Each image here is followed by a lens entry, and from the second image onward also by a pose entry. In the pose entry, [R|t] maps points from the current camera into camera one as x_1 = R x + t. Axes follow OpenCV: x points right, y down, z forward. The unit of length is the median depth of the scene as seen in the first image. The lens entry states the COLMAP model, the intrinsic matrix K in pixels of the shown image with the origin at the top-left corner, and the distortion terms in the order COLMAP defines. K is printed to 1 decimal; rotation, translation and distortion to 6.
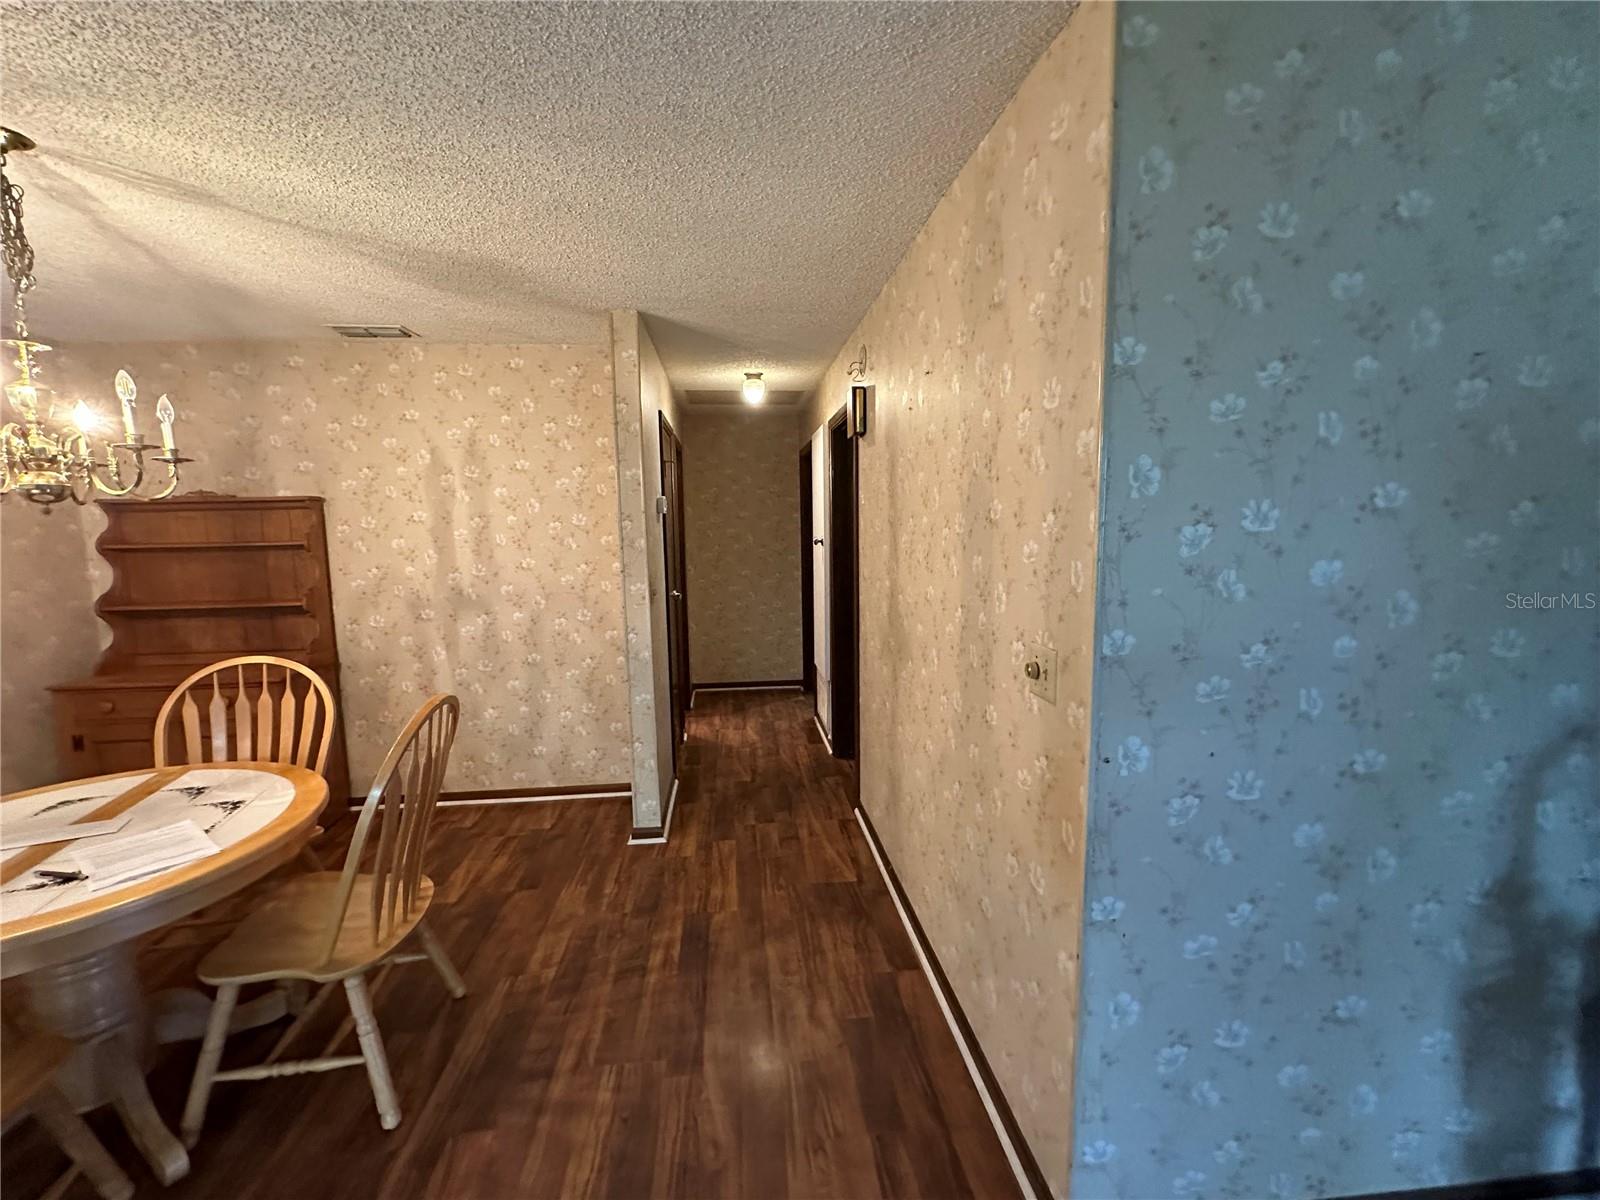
lens RADIAL K [[687.8, 0, 798.6], [0, 687.8, 606.4], [0, 0, 1]] dist [-0.002937, -0.000305]
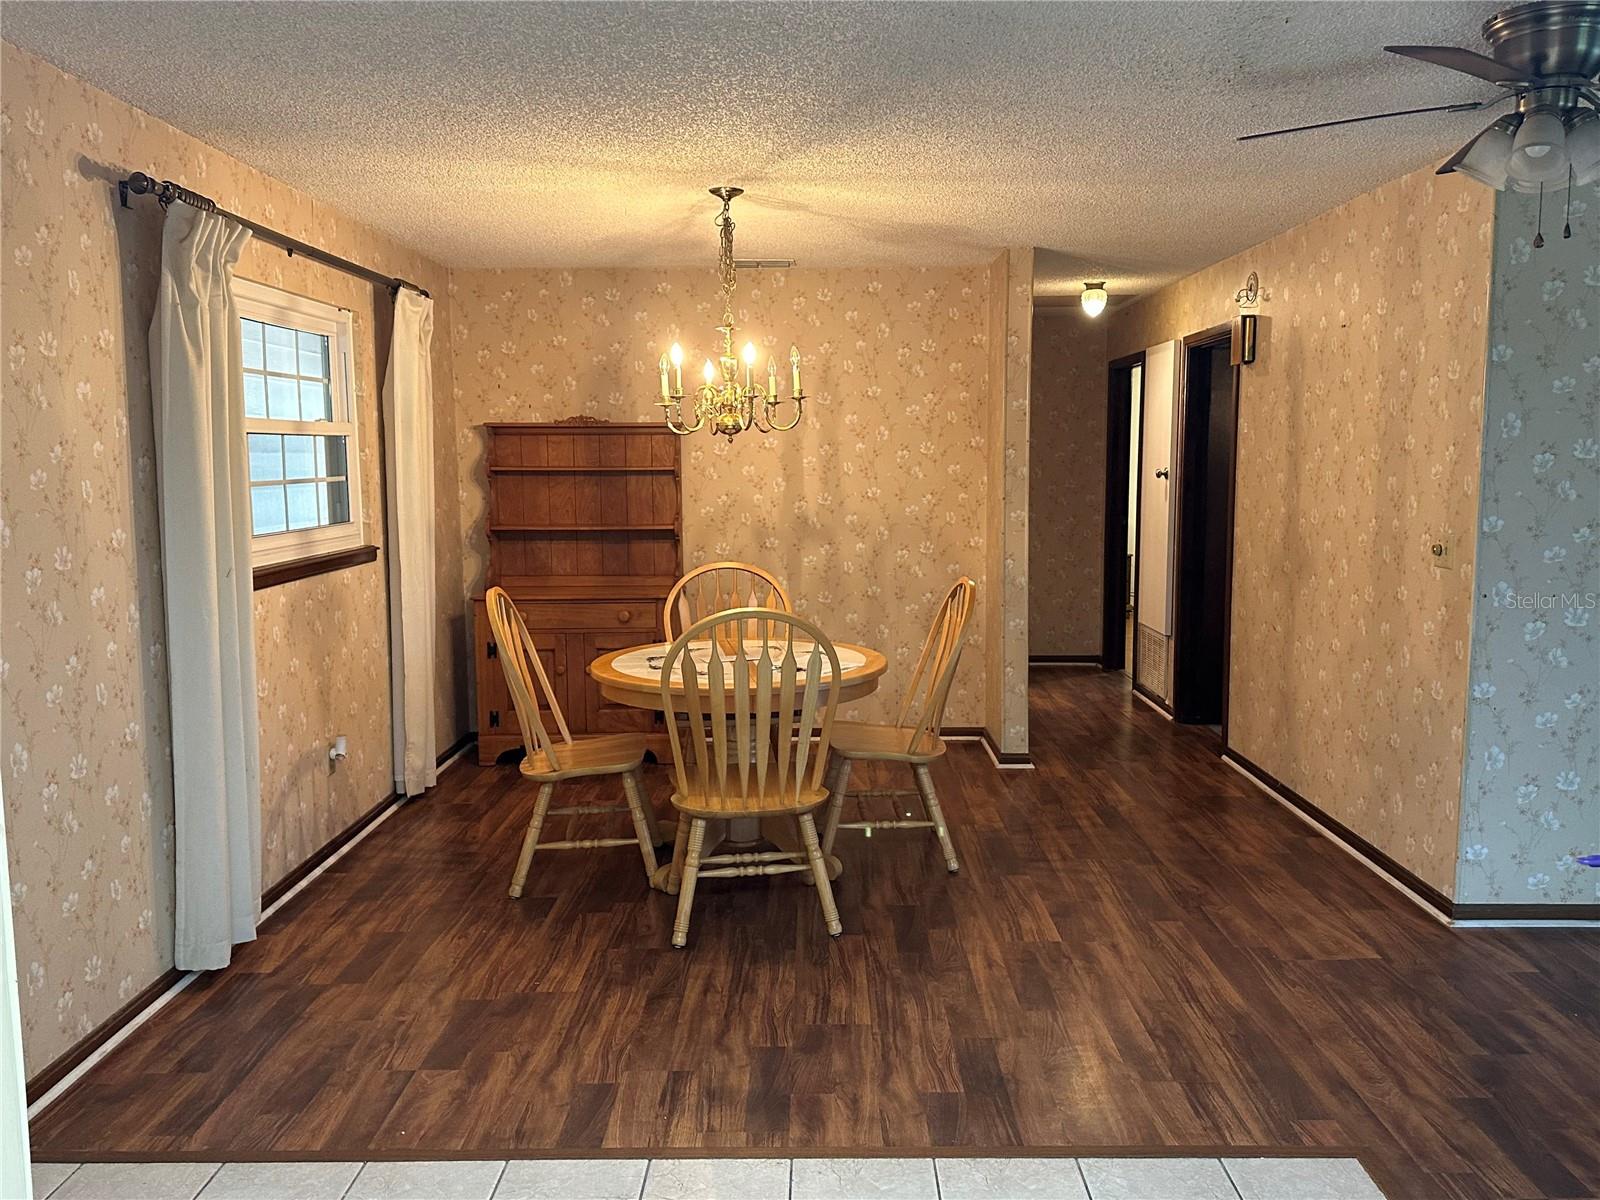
lens RADIAL K [[1274.7, 0, 800.0], [0, 1274.7, 600.0], [0, 0, 1]] dist [0.135574, -0.221645]
pose [[0.994043, 0.021480, -0.106847, -0.458633], [-0.022162, 0.999741, -0.005196, 0.153786], [0.106708, 0.007533, 0.994262, -1.227076]]
